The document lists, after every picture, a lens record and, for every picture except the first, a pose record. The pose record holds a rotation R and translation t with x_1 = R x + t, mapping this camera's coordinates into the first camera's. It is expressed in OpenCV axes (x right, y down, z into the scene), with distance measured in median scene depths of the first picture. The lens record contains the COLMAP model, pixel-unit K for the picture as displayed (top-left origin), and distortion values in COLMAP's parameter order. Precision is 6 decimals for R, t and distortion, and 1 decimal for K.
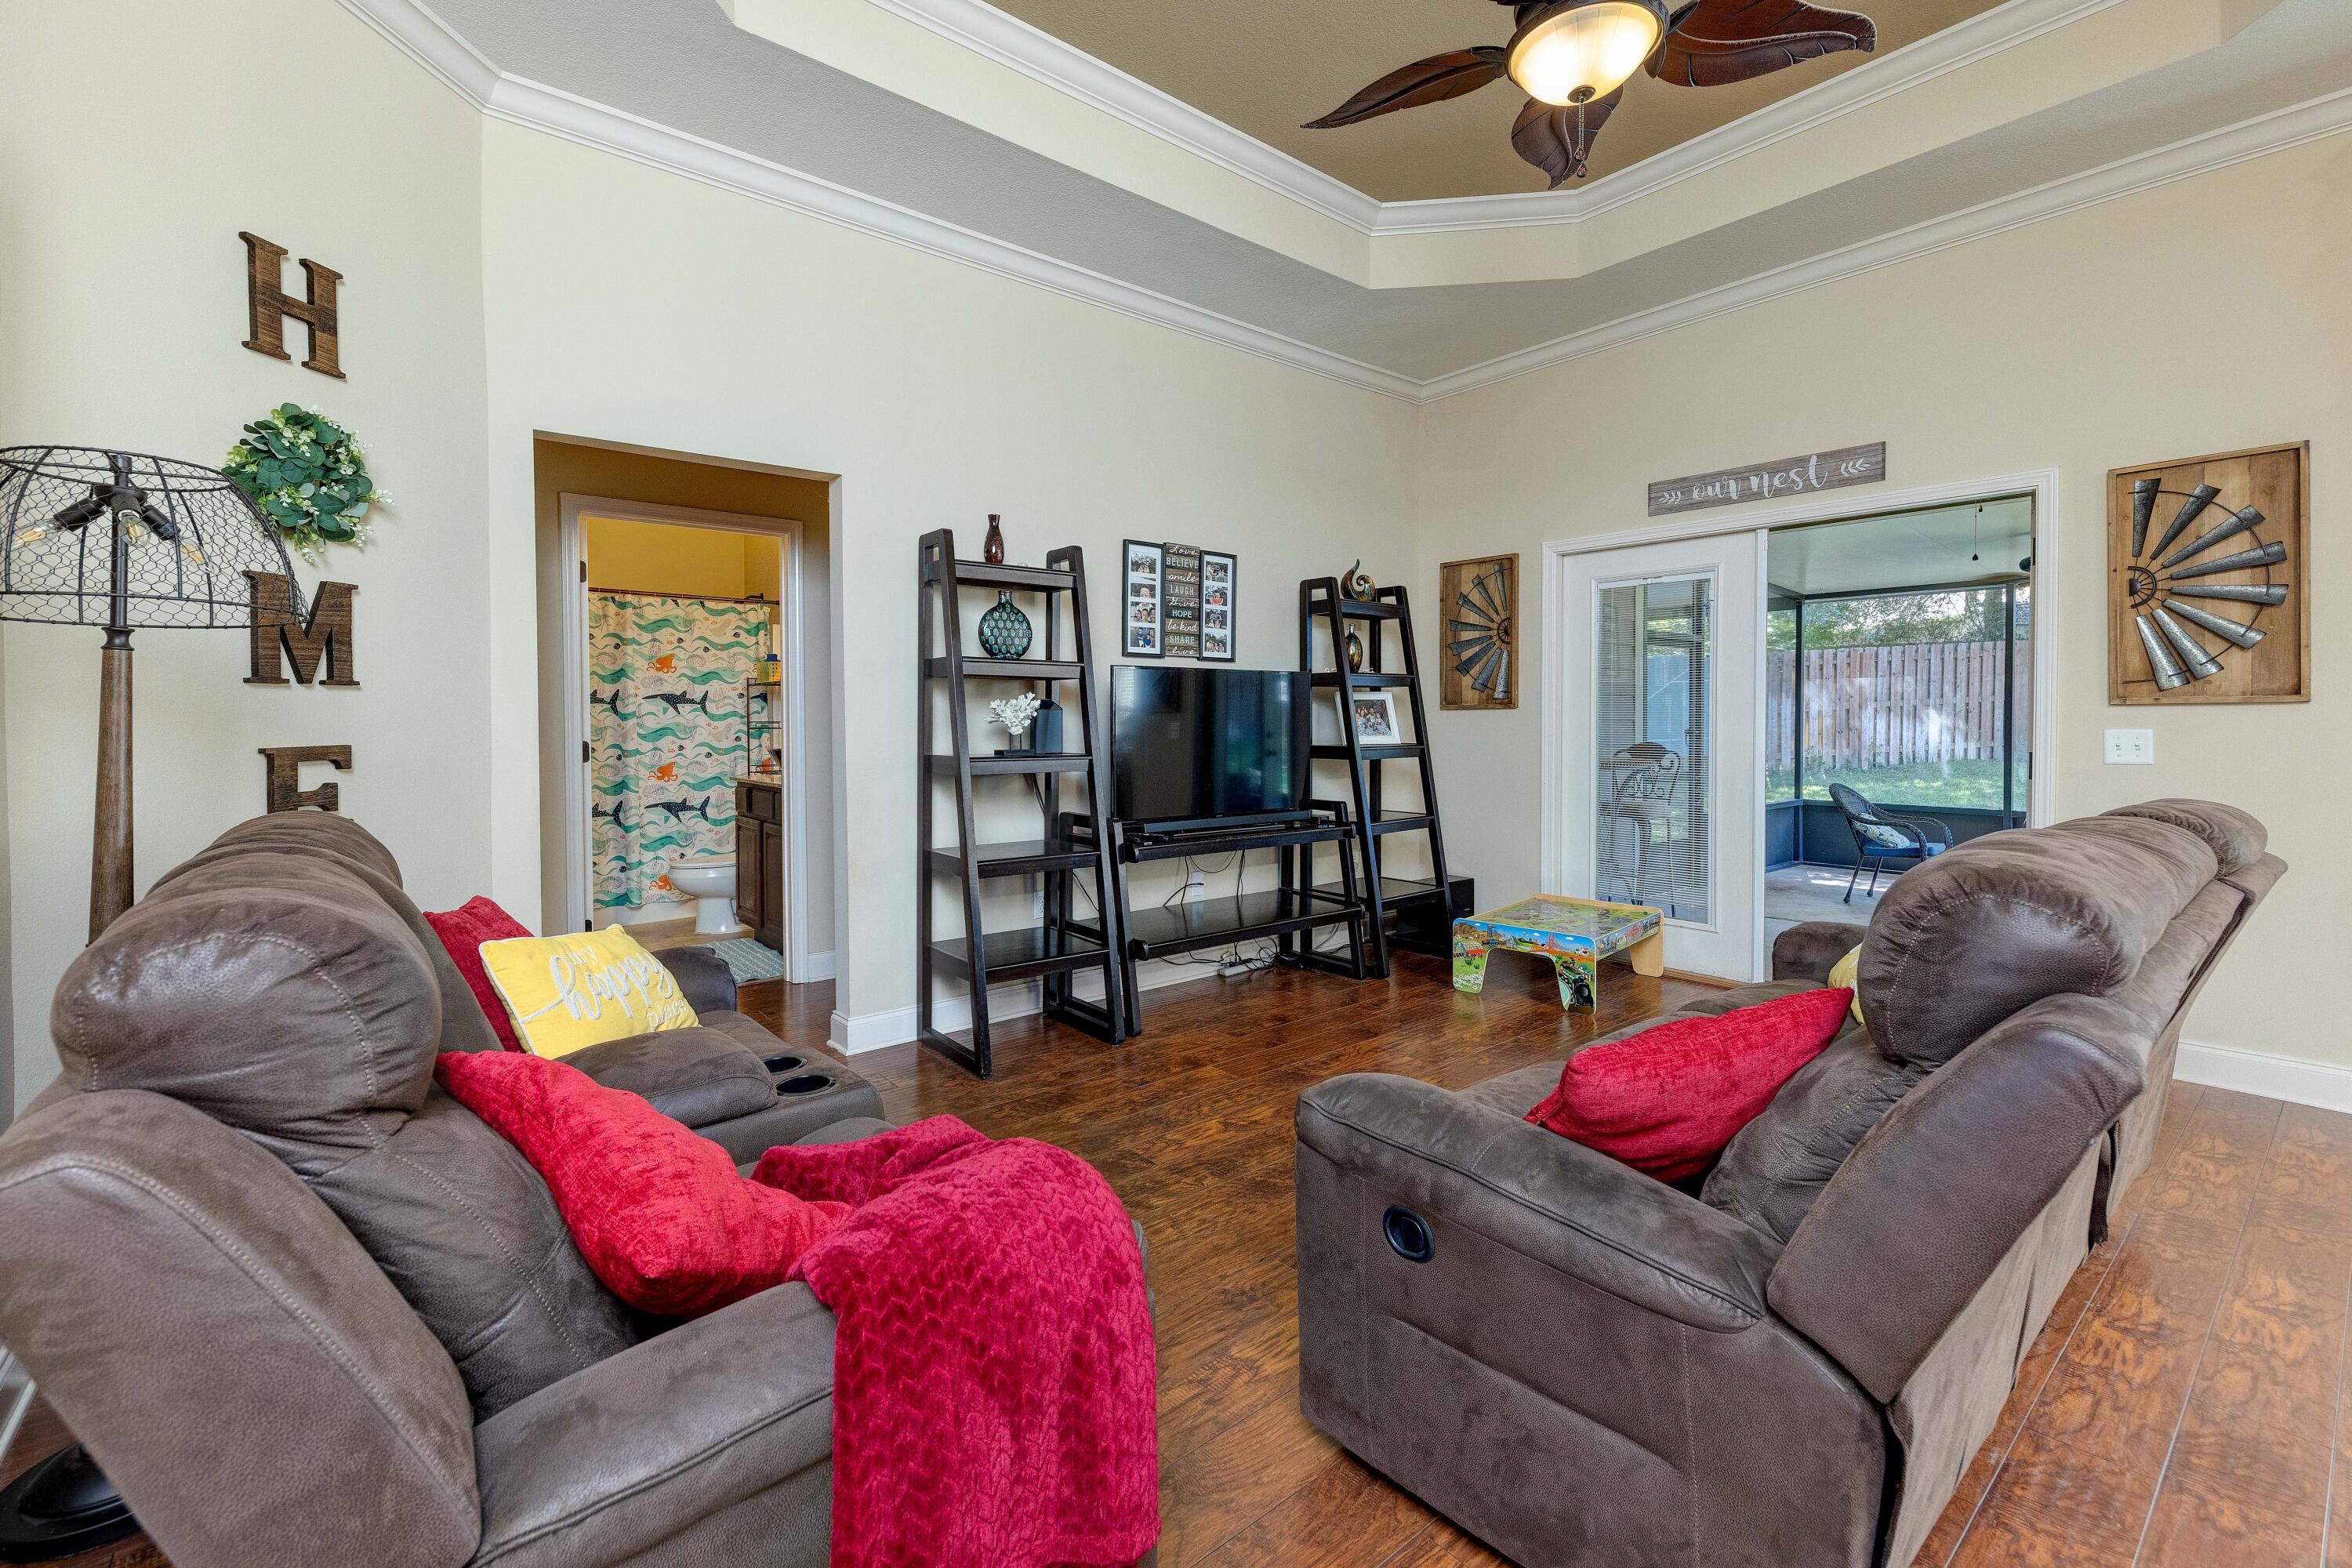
lens RADIAL K [[993.3, 0, 1160.4], [0, 993.3, 744.3], [0, 0, 1]] dist [-0.002683, -0.000578]
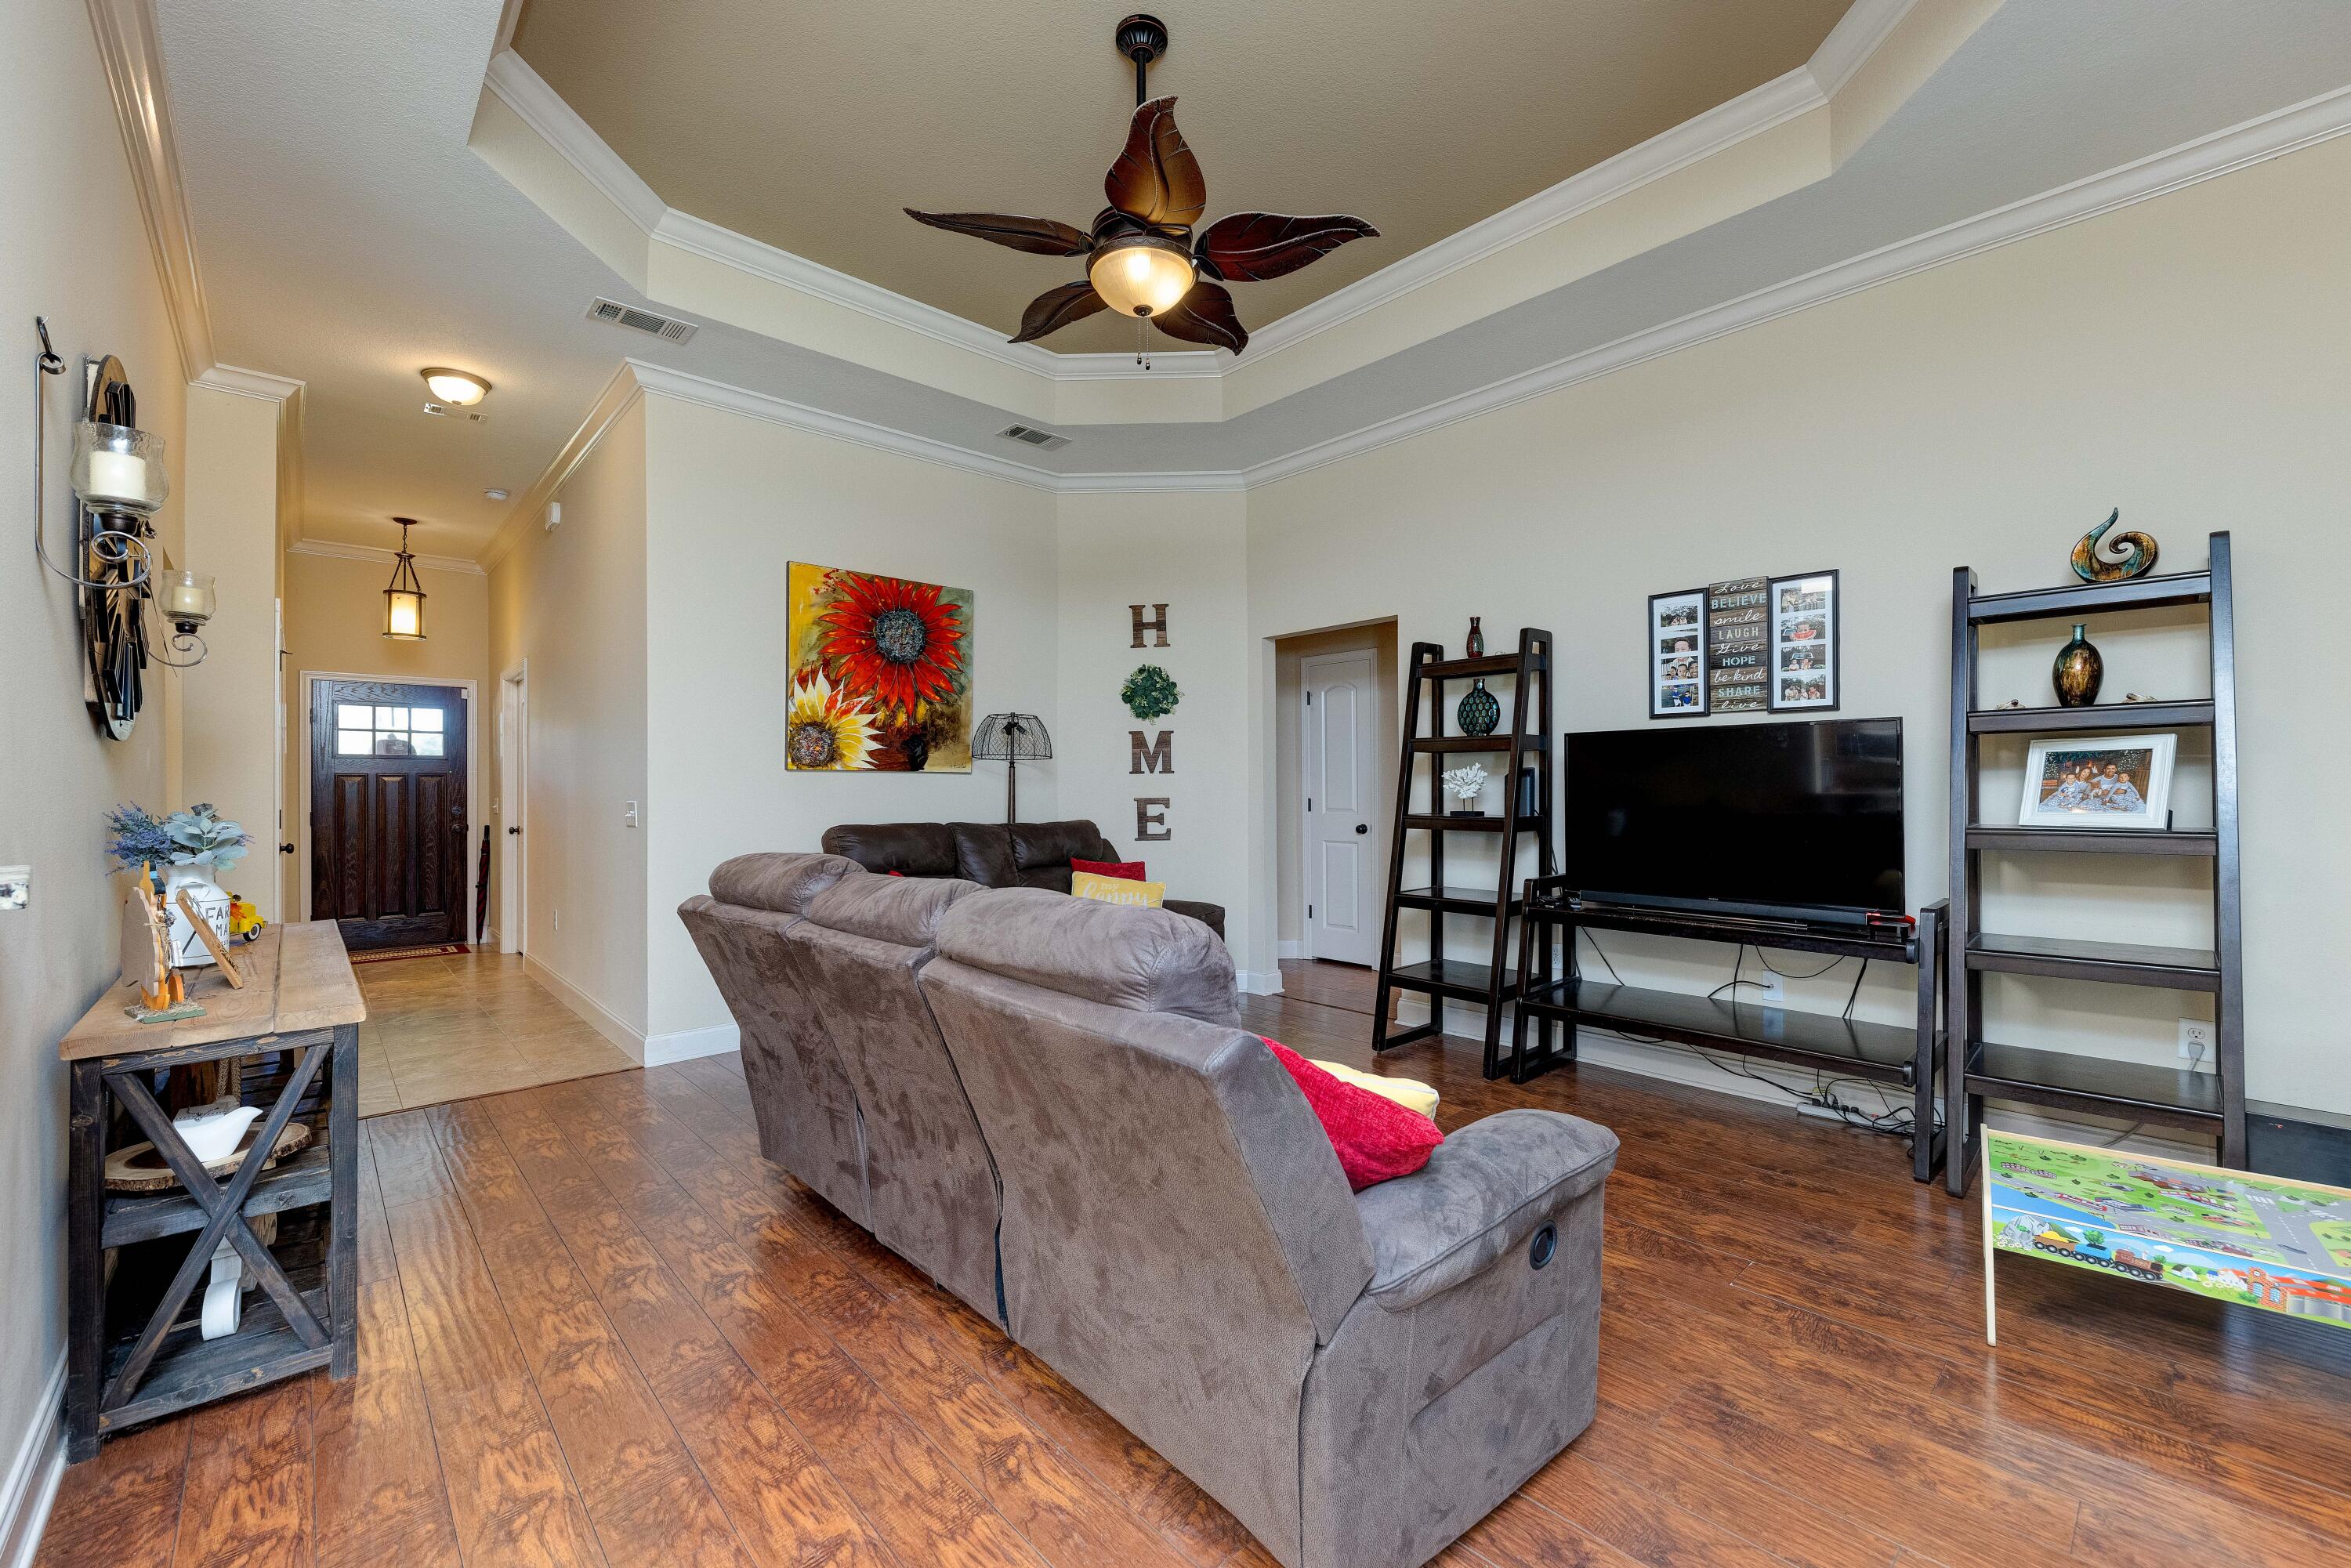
lens RADIAL K [[949.2, 0, 1192.7], [0, 949.2, 780.4], [0, 0, 1]] dist [0.003794, -0.003462]
pose [[0.076467, -0.005808, -0.997055, 0.889737], [-0.022361, 0.999722, -0.007538, -0.013775], [0.996821, 0.022872, 0.076316, 0.527506]]
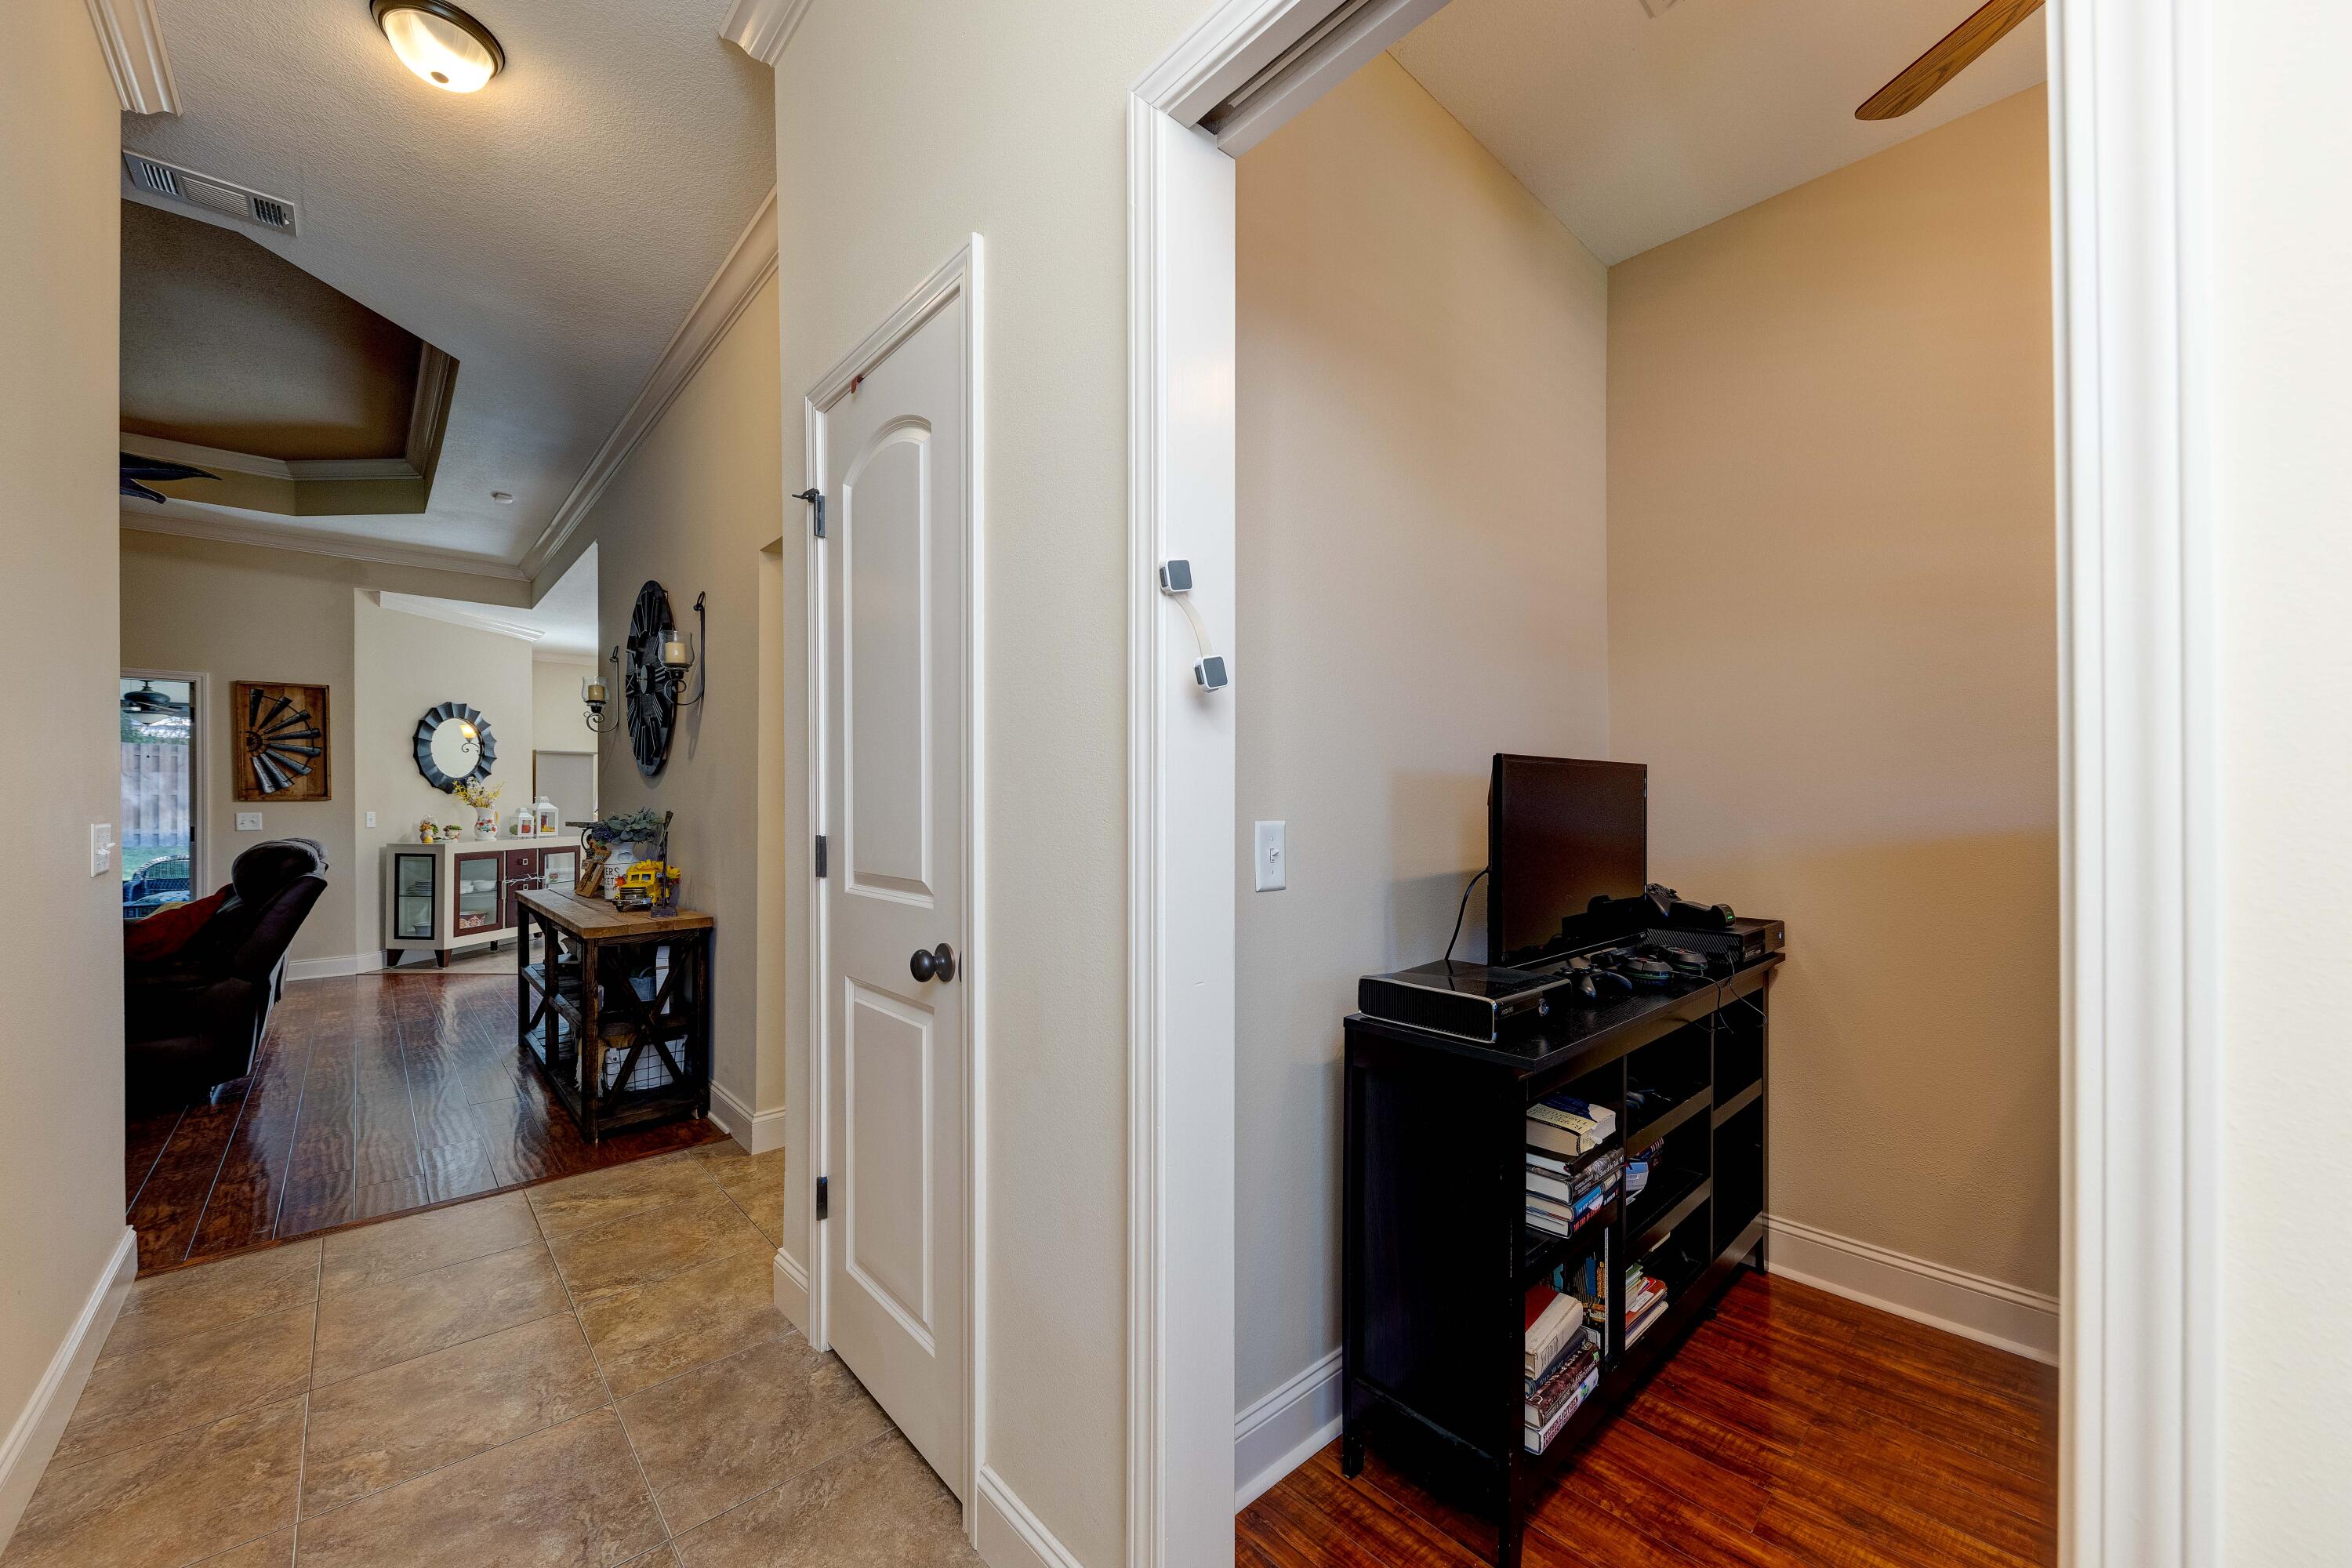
lens RADIAL K [[872.6, 0, 1147.3], [0, 872.6, 789.6], [0, 0, 1]] dist [-0.000715, -0.000136]
pose [[-0.032266, 0.004439, 0.999469, -0.681591], [0.020294, 0.999787, -0.003785, -0.016060], [-0.999273, 0.020161, -0.032349, -0.613539]]
